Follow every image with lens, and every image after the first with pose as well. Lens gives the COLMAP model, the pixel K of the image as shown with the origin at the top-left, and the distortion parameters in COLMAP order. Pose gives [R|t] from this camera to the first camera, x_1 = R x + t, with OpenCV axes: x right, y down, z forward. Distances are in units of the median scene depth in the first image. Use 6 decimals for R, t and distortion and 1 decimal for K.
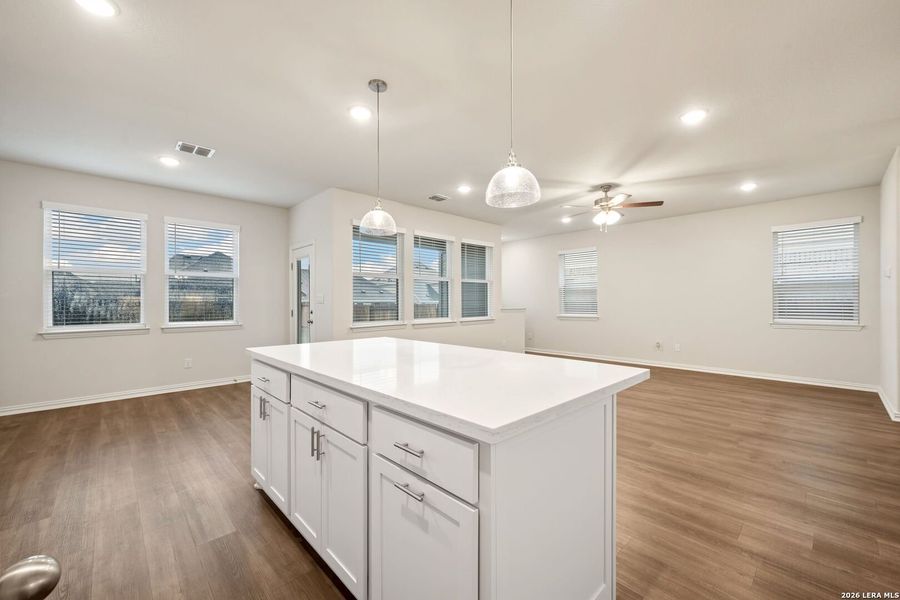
lens RADIAL K [[363.1, 0, 450.8], [0, 363.1, 303.1], [0, 0, 1]] dist [0.001116, 0.000221]
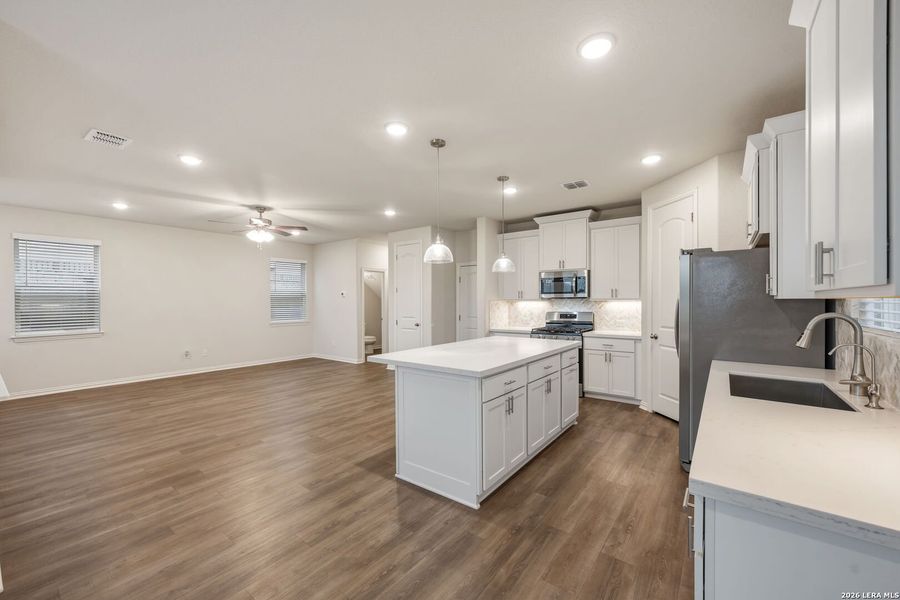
lens RADIAL K [[363.1, 0, 450.8], [0, 363.1, 303.1], [0, 0, 1]] dist [0.001116, 0.000221]
pose [[-0.166811, -0.005410, 0.985974, -0.731935], [0.007416, 0.999950, 0.006742, -0.032434], [-0.985961, 0.008437, -0.166763, 0.598691]]
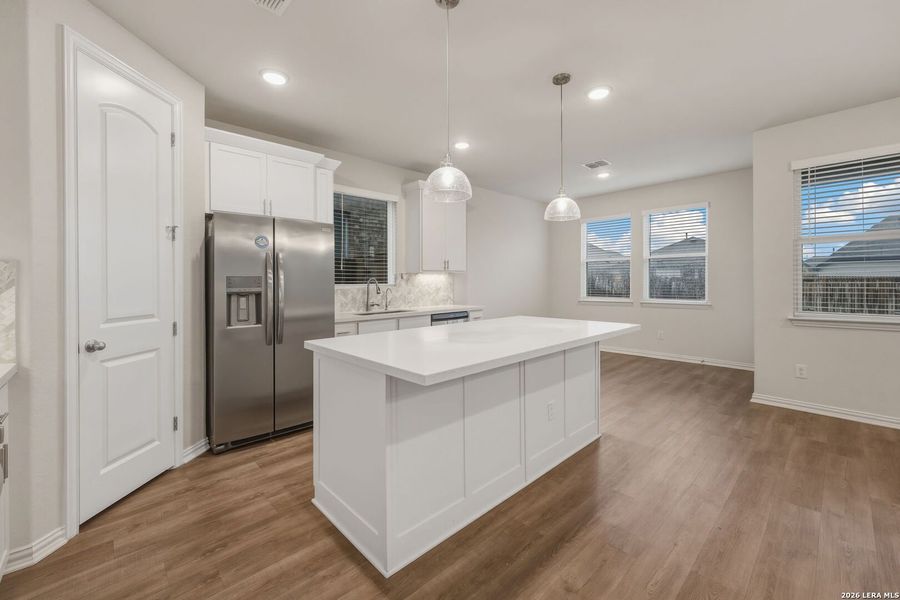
lens RADIAL K [[377.9, 0, 446.6], [0, 377.9, 279.0], [0, 0, 1]] dist [0.001408, 0.000229]
pose [[0.000522, -0.003230, -0.999995, 0.455738], [0.006131, 0.999976, -0.003227, -0.010192], [0.999981, -0.006129, 0.000542, 0.343268]]
